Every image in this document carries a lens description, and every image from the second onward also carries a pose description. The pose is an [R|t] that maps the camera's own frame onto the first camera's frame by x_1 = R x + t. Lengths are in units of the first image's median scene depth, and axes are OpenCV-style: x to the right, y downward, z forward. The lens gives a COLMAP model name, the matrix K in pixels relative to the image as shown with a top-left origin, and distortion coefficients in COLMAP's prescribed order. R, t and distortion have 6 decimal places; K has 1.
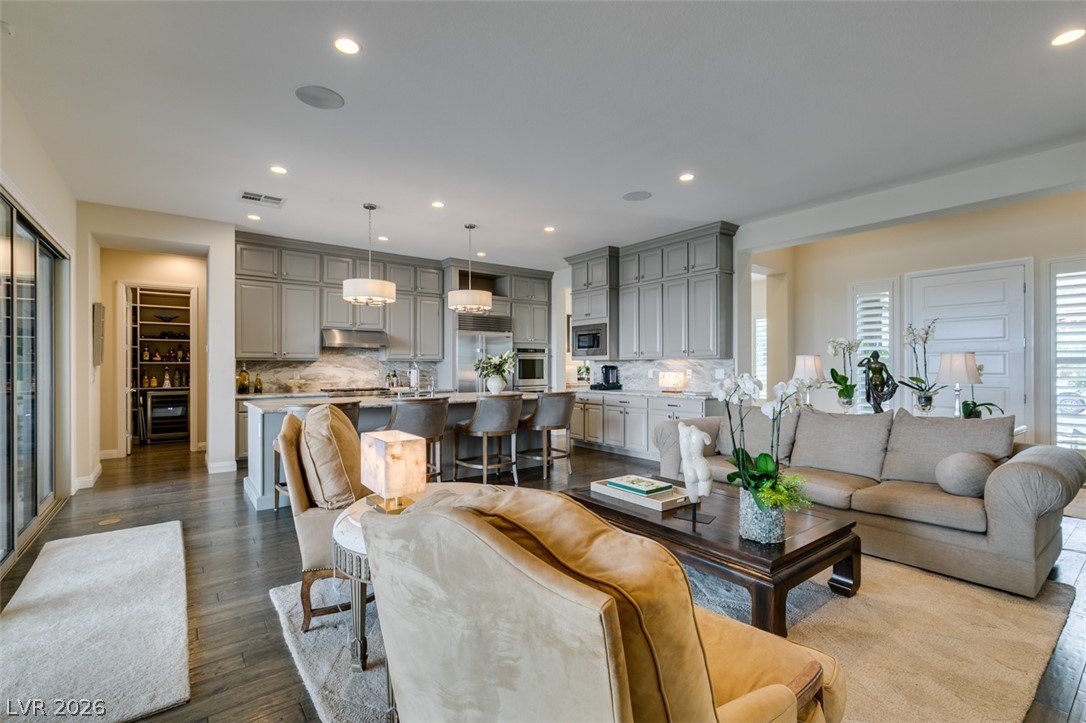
lens RADIAL K [[487.1, 0, 530.4], [0, 487.1, 361.9], [0, 0, 1]] dist [0.001079, -0.001060]
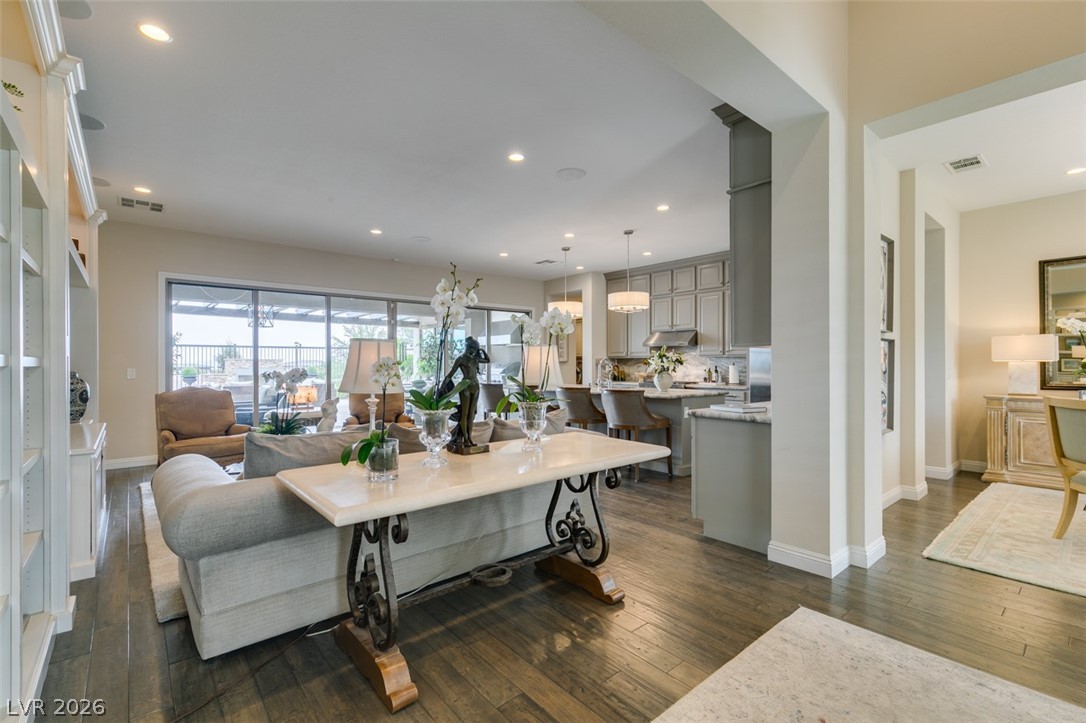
lens RADIAL K [[487.1, 0, 536.9], [0, 487.1, 362.1], [0, 0, 1]] dist [0.001079, -0.001060]
pose [[0.047324, -0.000704, -0.998879, 0.772058], [0.011843, 0.999930, -0.000143, 0.004558], [0.998809, -0.011823, 0.047329, 0.611463]]
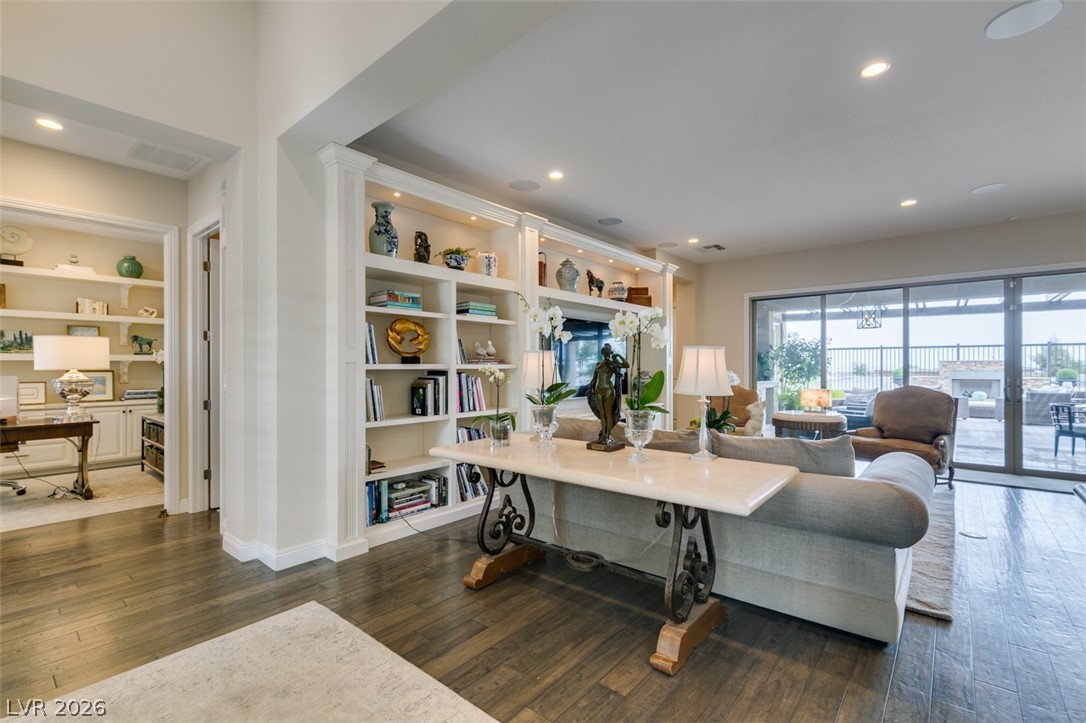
lens RADIAL K [[487.1, 0, 545.6], [0, 487.1, 365.6], [0, 0, 1]] dist [0.001079, -0.001060]
pose [[-0.976230, 0.001643, -0.216731, 0.550154], [0.003830, 0.999946, -0.009668, 0.006969], [0.216704, -0.010269, -0.976183, 0.938604]]
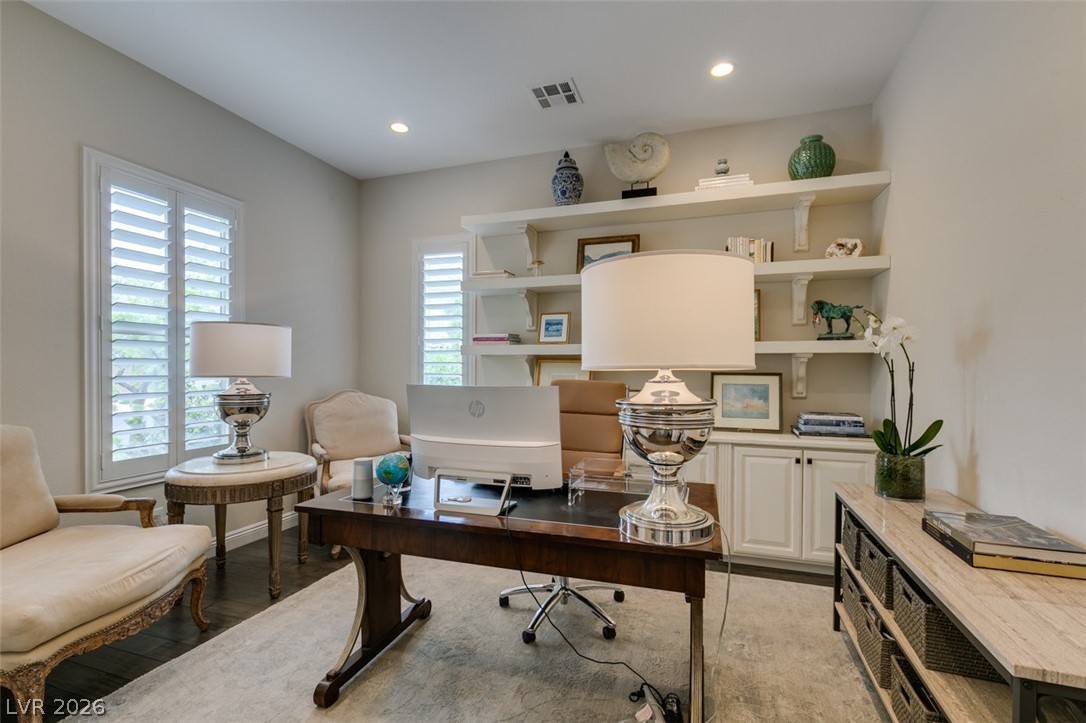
lens RADIAL K [[487.1, 0, 544.2], [0, 487.1, 371.6], [0, 0, 1]] dist [0.001079, -0.001060]
pose [[-0.557451, -0.011199, 0.830135, 0.864977], [-0.011037, 0.999921, 0.006078, 0.002676], [-0.830137, -0.005774, -0.557530, 0.352722]]
